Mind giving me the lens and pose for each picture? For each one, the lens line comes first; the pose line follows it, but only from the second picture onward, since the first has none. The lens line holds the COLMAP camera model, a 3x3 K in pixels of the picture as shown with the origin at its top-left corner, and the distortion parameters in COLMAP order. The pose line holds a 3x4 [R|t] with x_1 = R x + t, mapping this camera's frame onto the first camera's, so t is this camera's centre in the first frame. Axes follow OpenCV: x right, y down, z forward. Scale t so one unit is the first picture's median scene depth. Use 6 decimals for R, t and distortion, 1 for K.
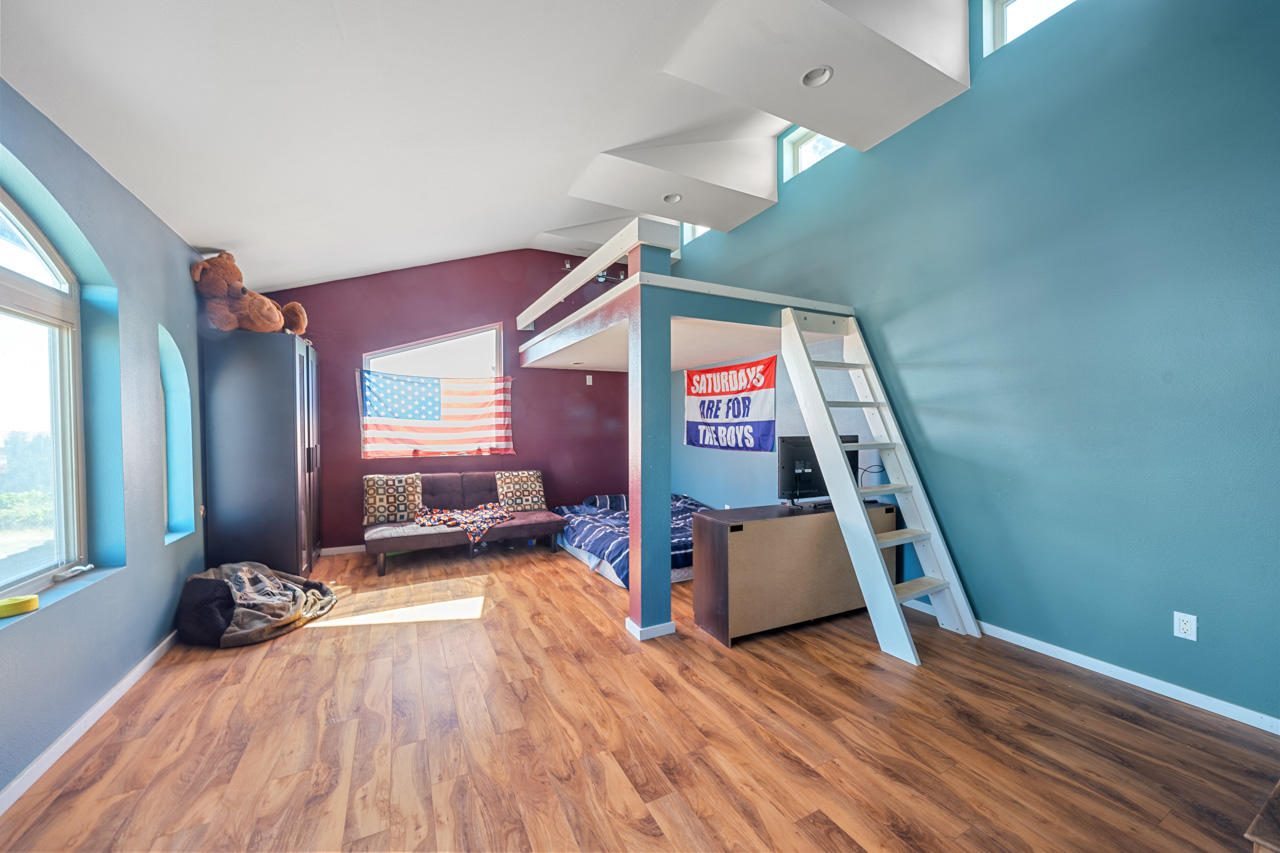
lens RADIAL K [[468.4, 0, 640.9], [0, 468.4, 429.0], [0, 0, 1]] dist [-0.000479, 0.000042]
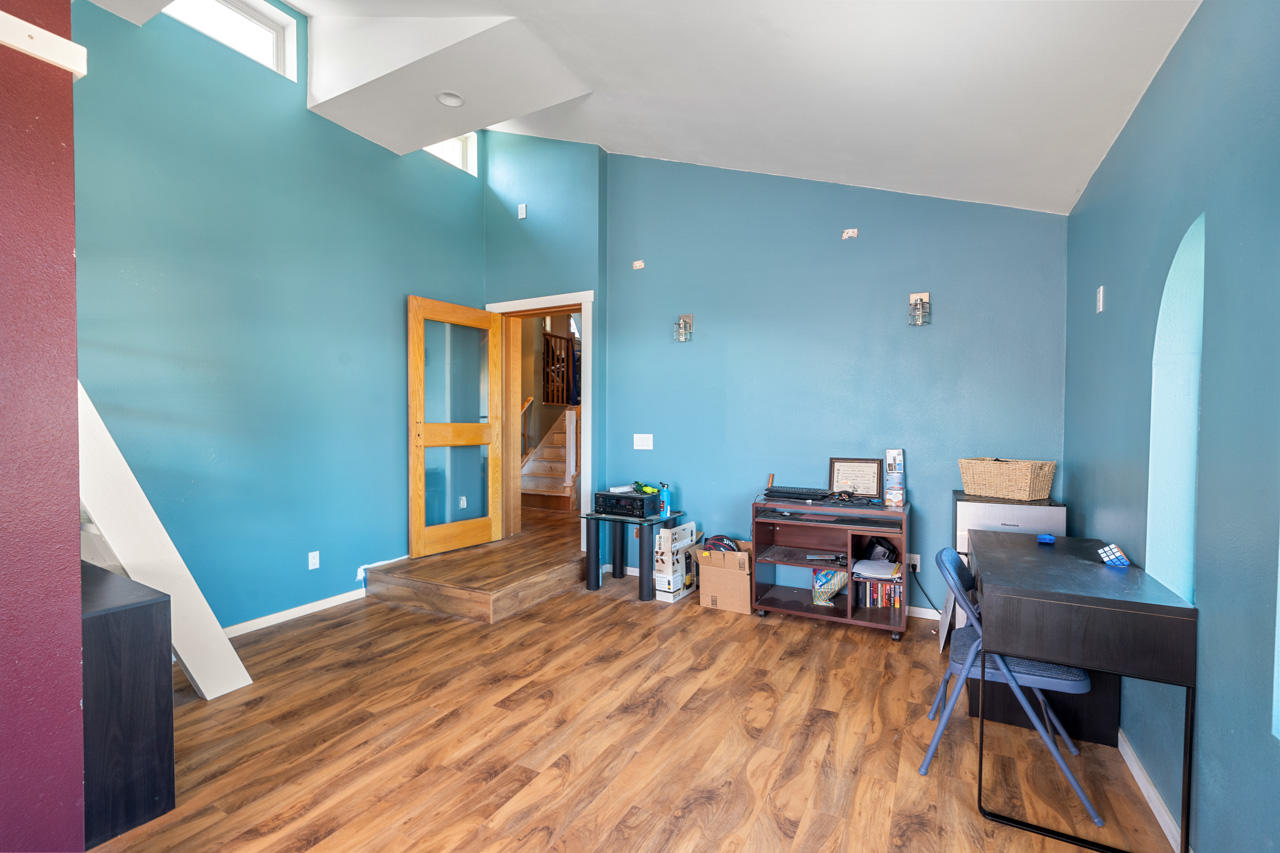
lens RADIAL K [[556.9, 0, 641.4], [0, 556.9, 429.4], [0, 0, 1]] dist [0.000354, 0.000006]
pose [[-0.559956, -0.004361, 0.828511, -0.968806], [0.009638, 0.999884, 0.011777, -0.004448], [-0.828466, 0.014580, -0.559849, 1.241681]]
